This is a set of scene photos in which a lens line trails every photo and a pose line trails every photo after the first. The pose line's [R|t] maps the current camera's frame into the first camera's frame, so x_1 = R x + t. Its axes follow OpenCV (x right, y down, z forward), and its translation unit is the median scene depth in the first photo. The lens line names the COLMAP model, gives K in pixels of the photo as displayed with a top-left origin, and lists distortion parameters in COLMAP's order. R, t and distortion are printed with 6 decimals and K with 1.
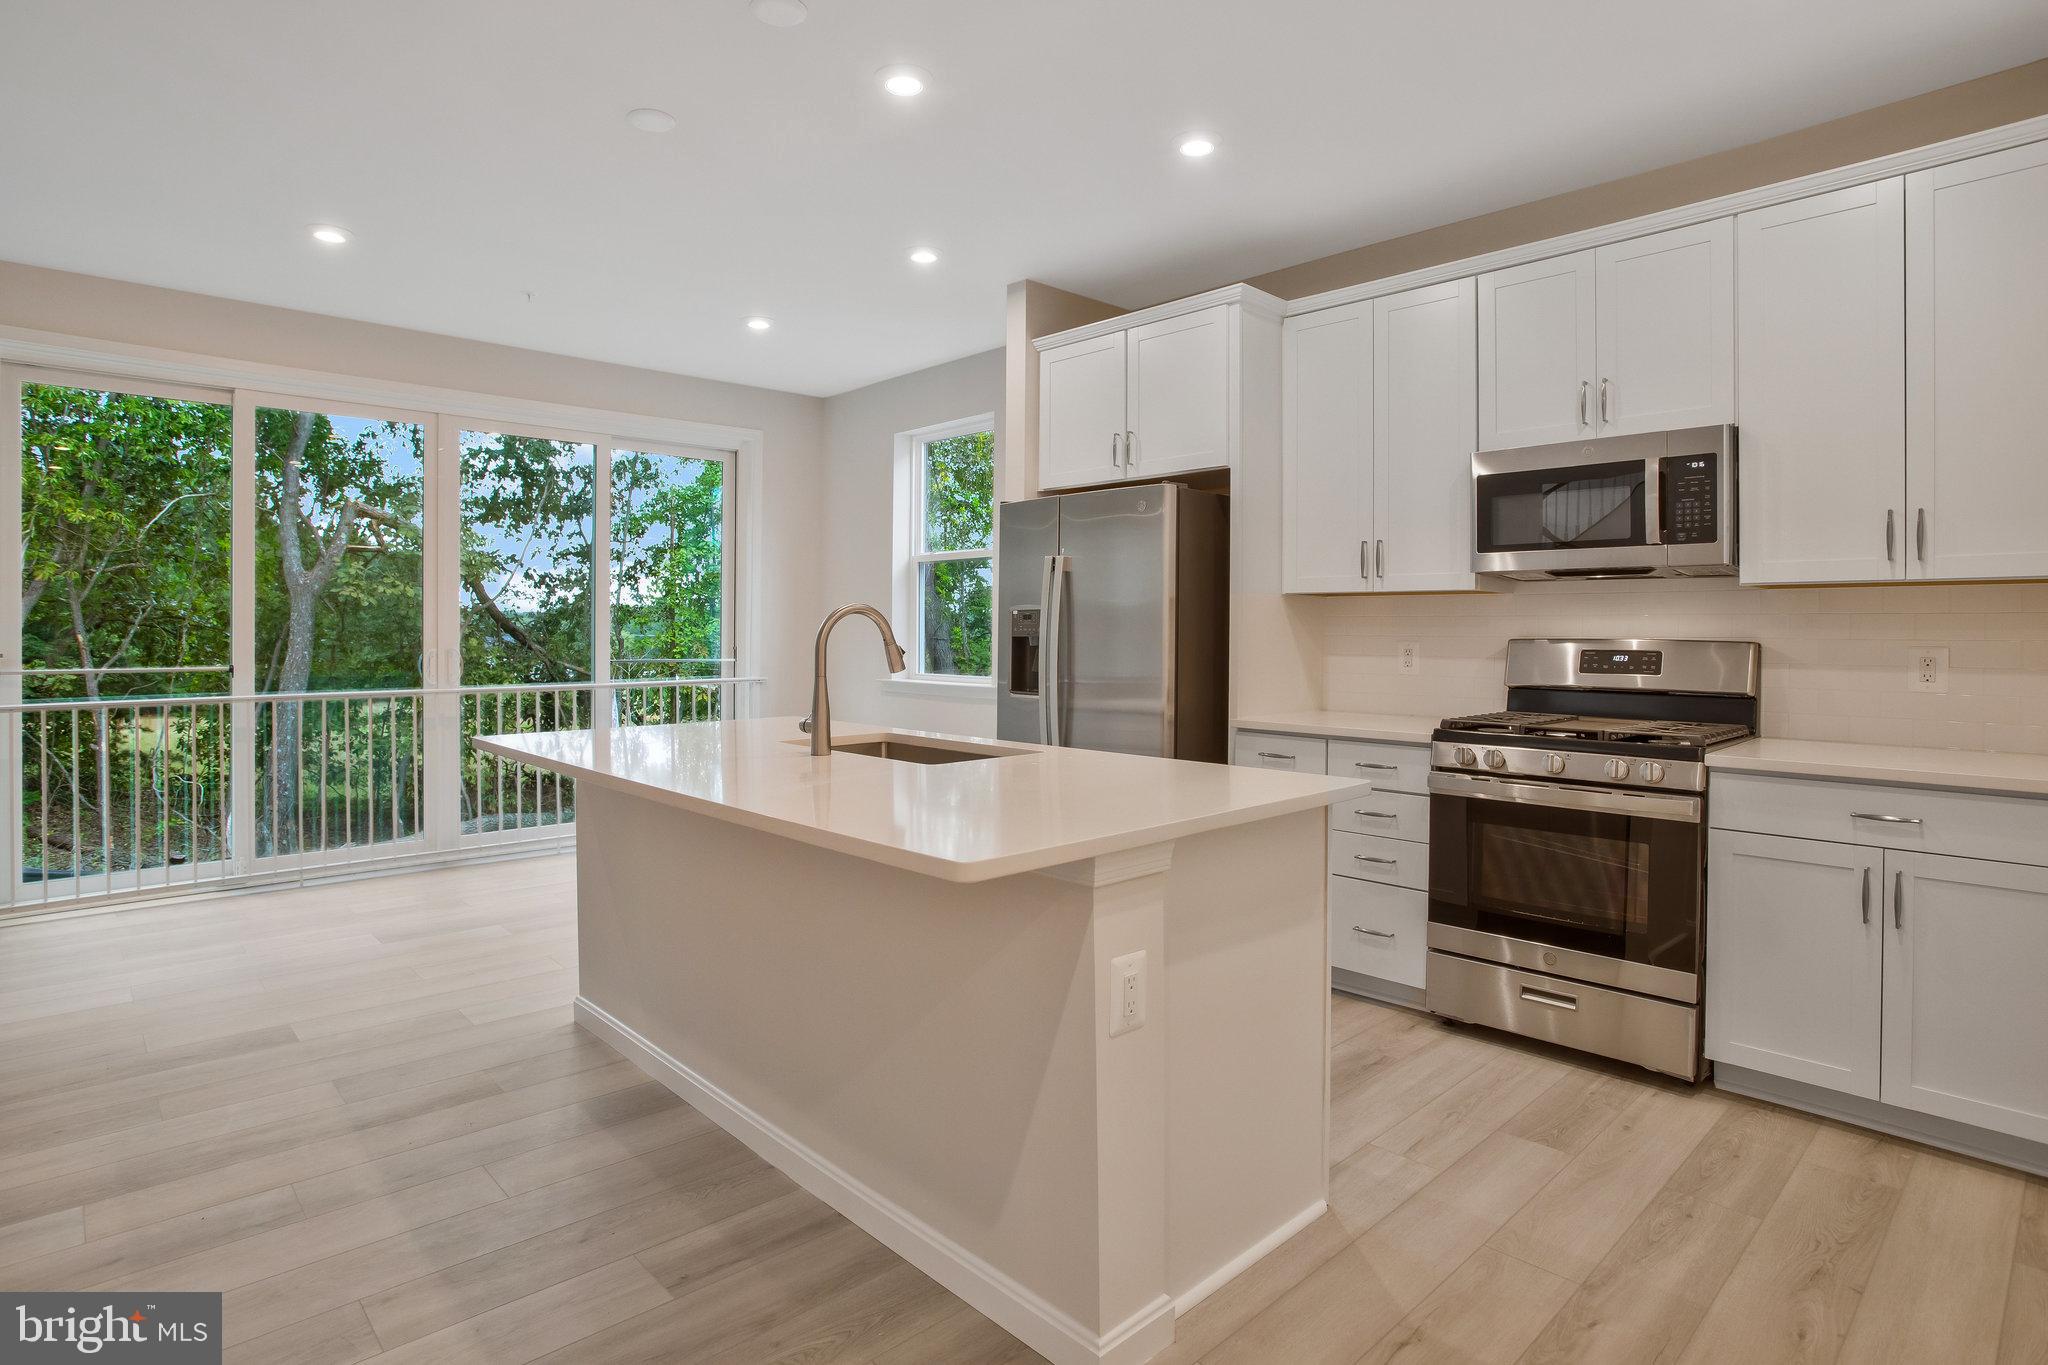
lens RADIAL K [[1086.8, 0, 1017.7], [0, 1086.8, 635.4], [0, 0, 1]] dist [0.001692, 0.000465]
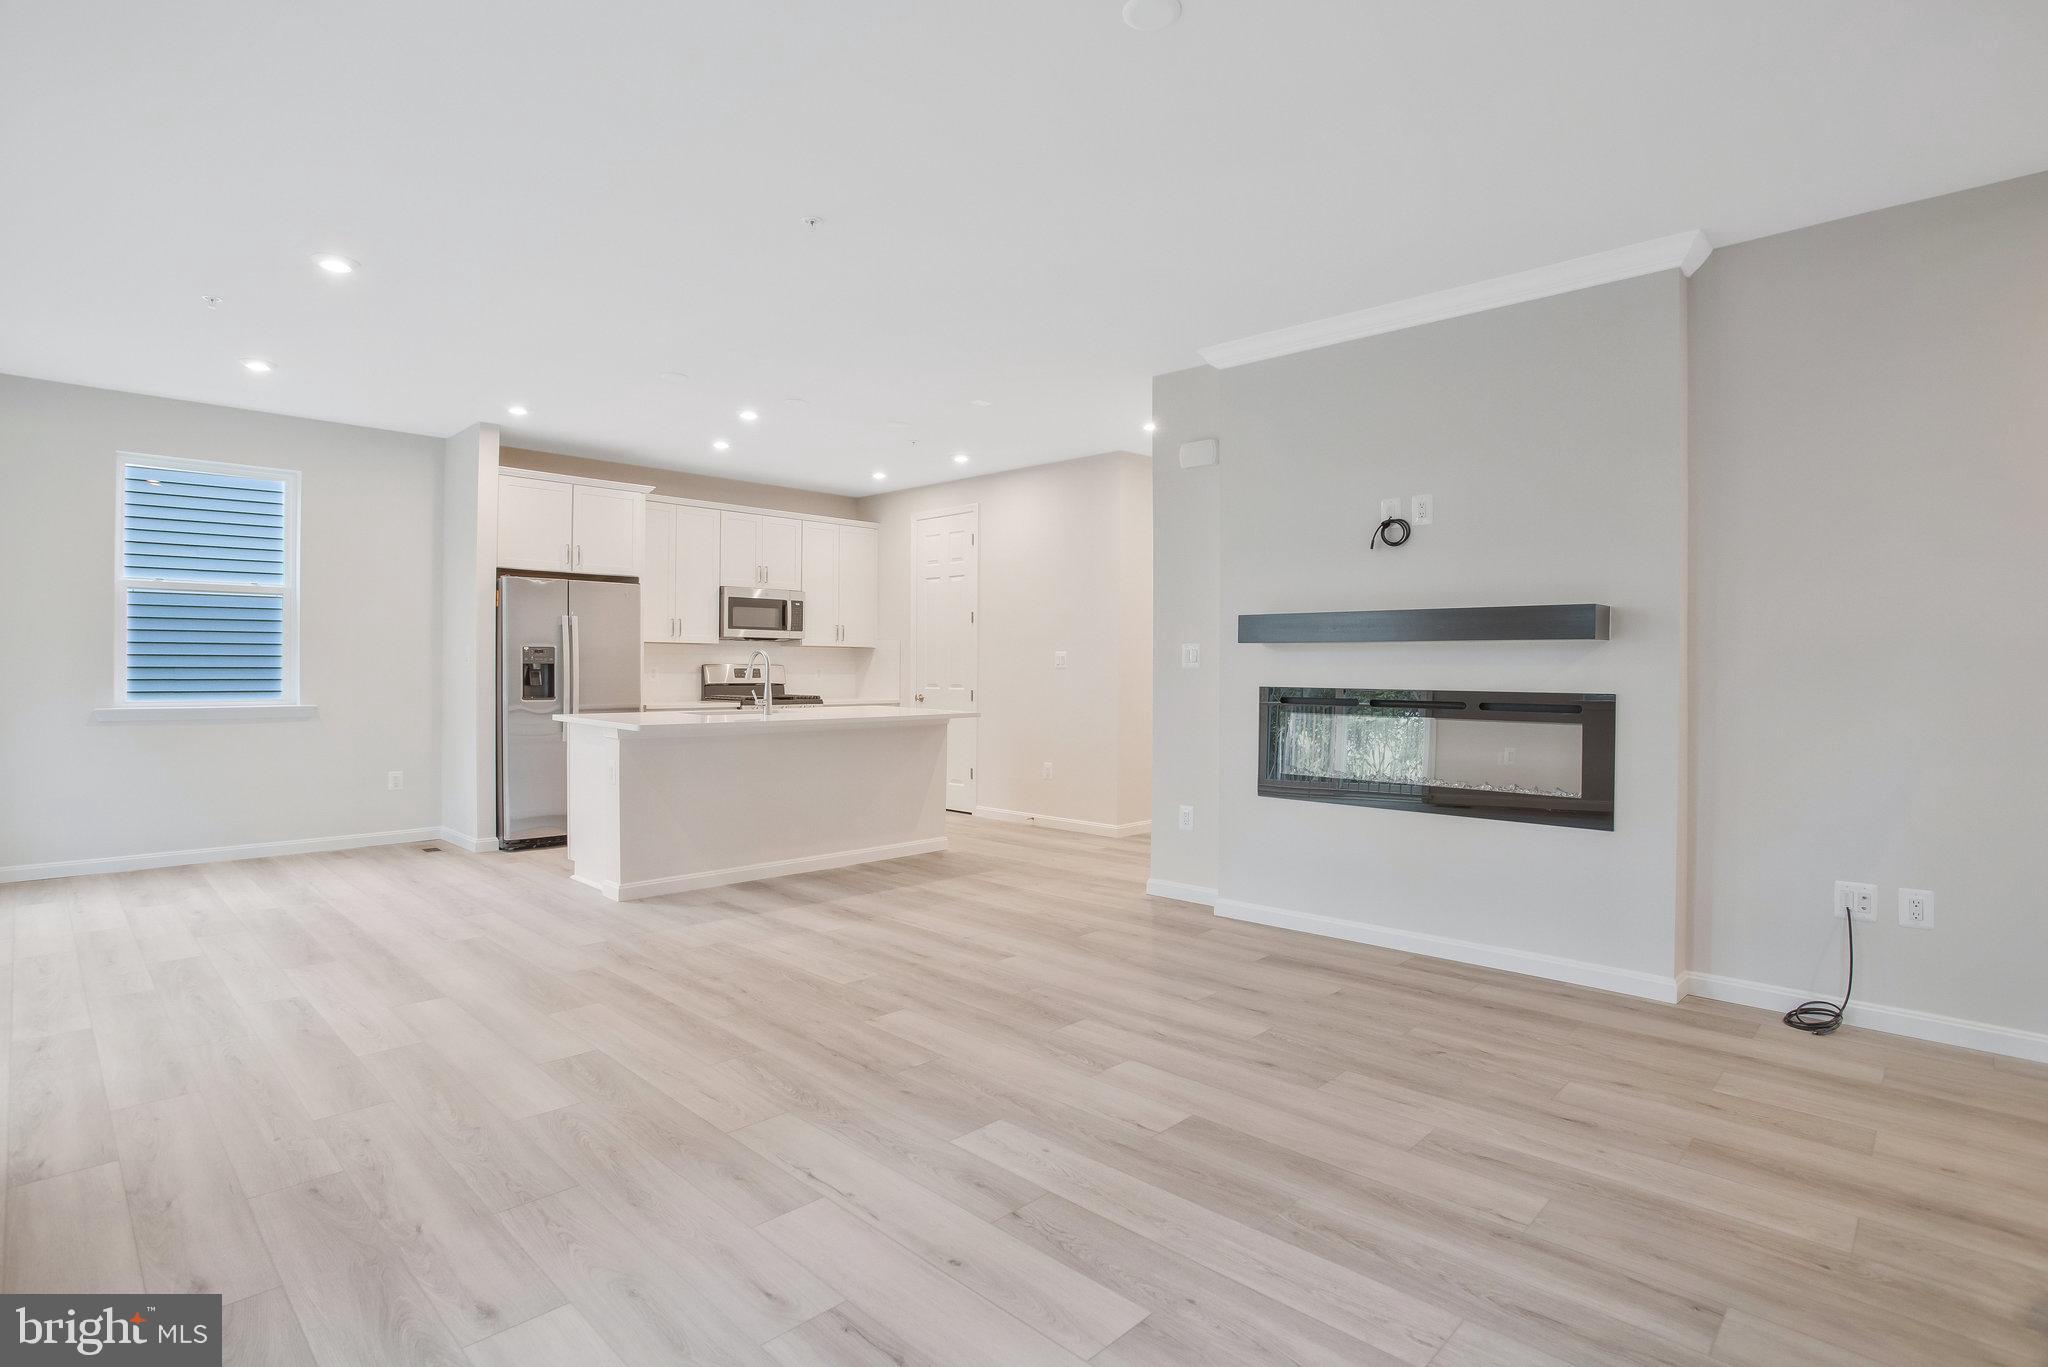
lens RADIAL K [[1000.3, 0, 1020.8], [0, 1000.3, 669.2], [0, 0, 1]] dist [-0.076930, 0.042648]
pose [[-0.049747, -0.000572, 0.998762, -1.286572], [0.002711, 0.999996, 0.000707, 0.010599], [-0.998758, 0.002743, -0.049745, 0.322088]]
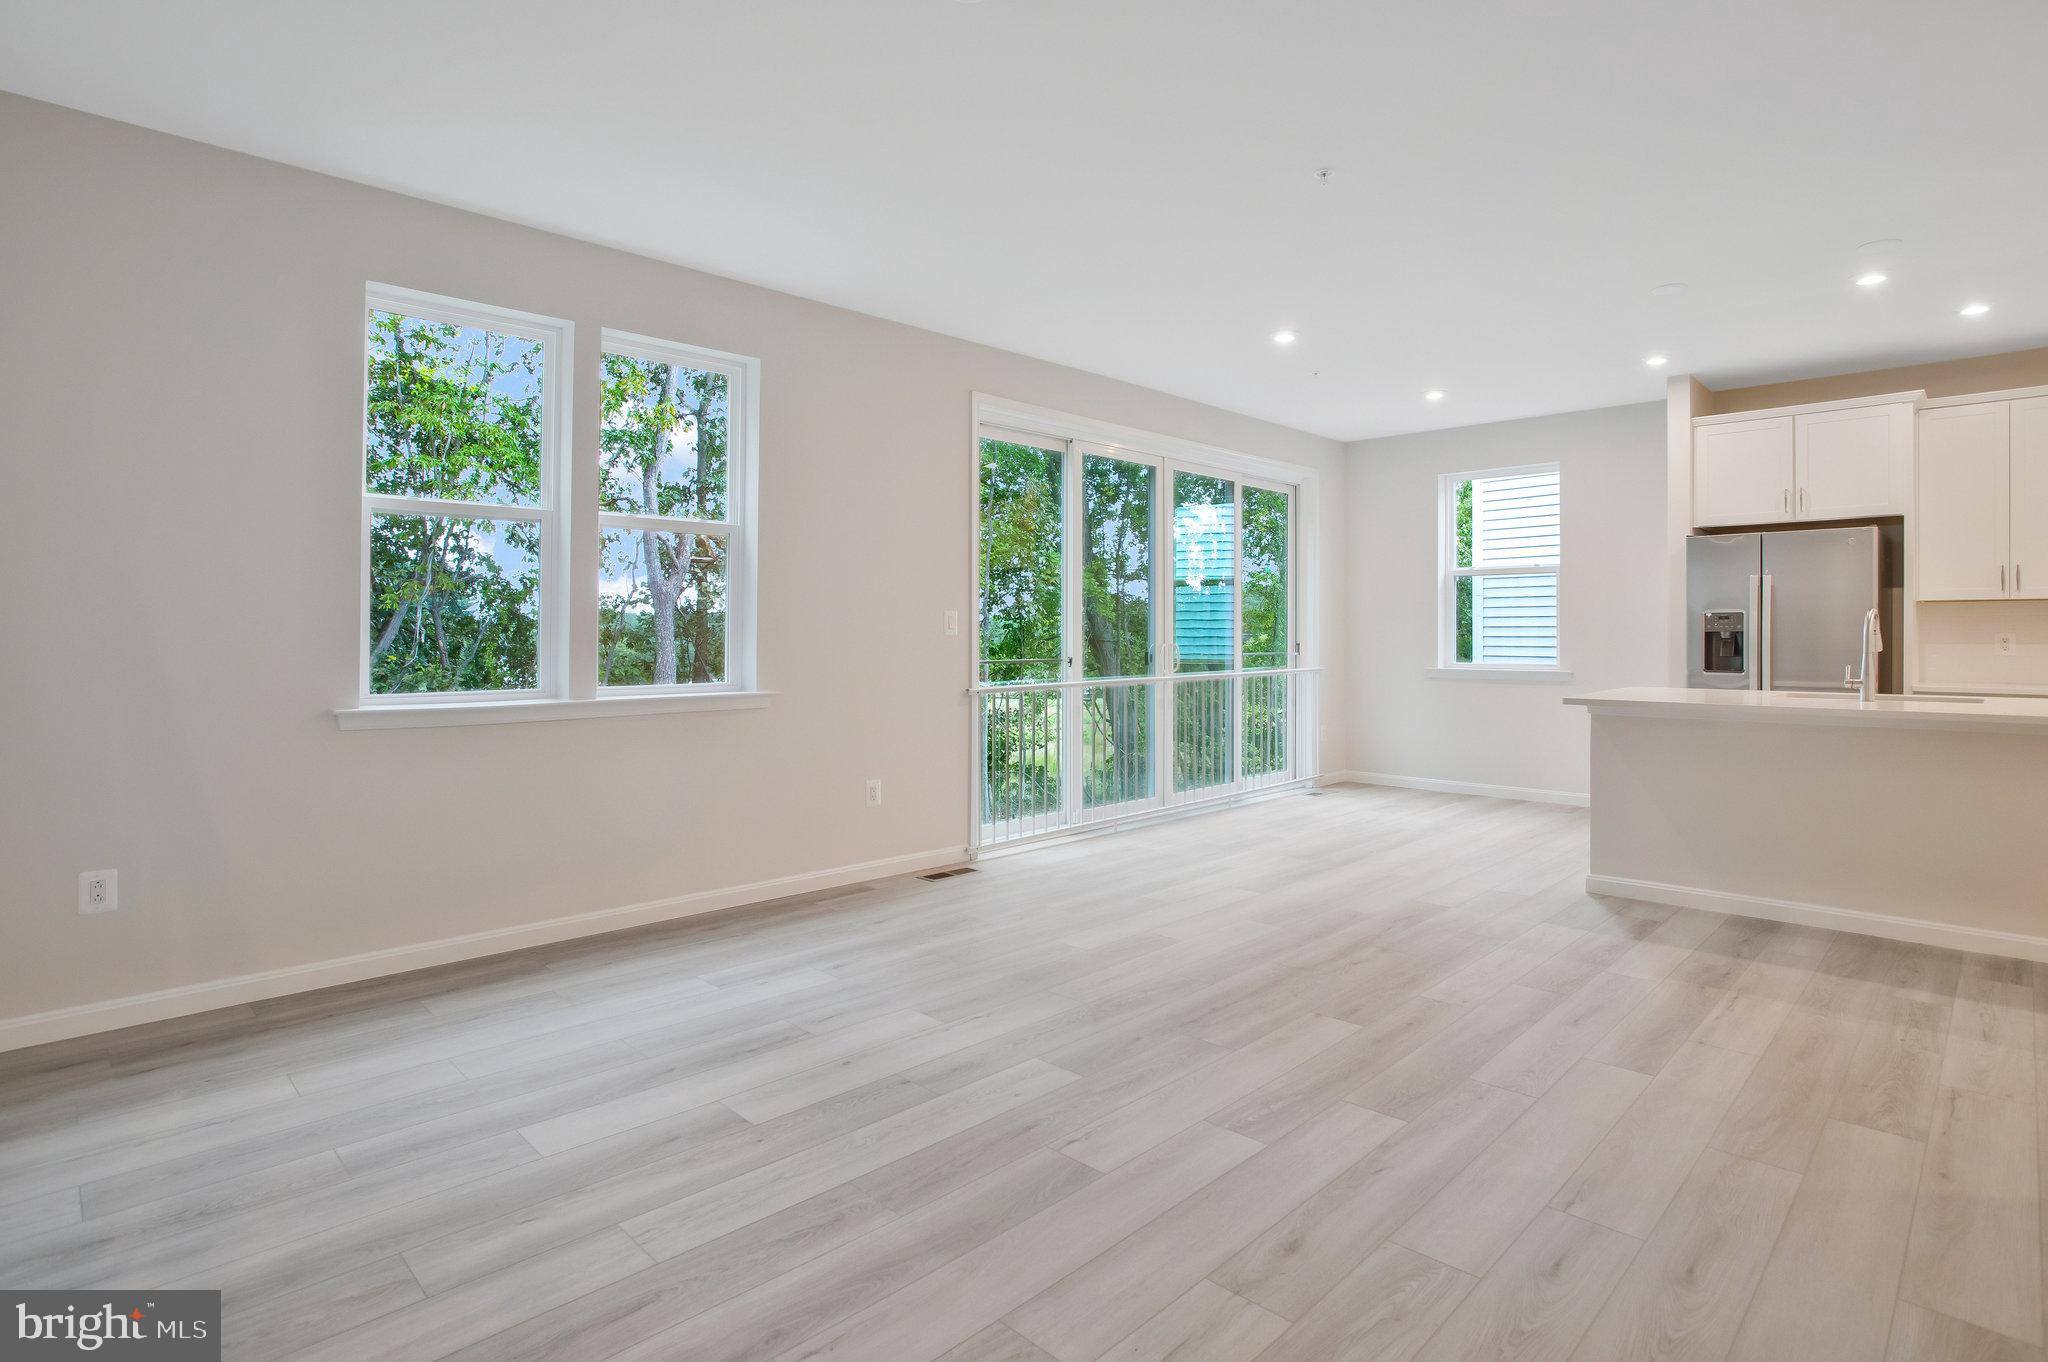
lens RADIAL K [[1059.0, 0, 1051.6], [0, 1059.0, 636.5], [0, 0, 1]] dist [-0.088036, 0.049204]
pose [[0.998835, -0.000424, 0.048246, -0.808073], [0.000850, 0.999961, -0.008803, 0.017917], [-0.048240, 0.008834, 0.998797, -0.254066]]
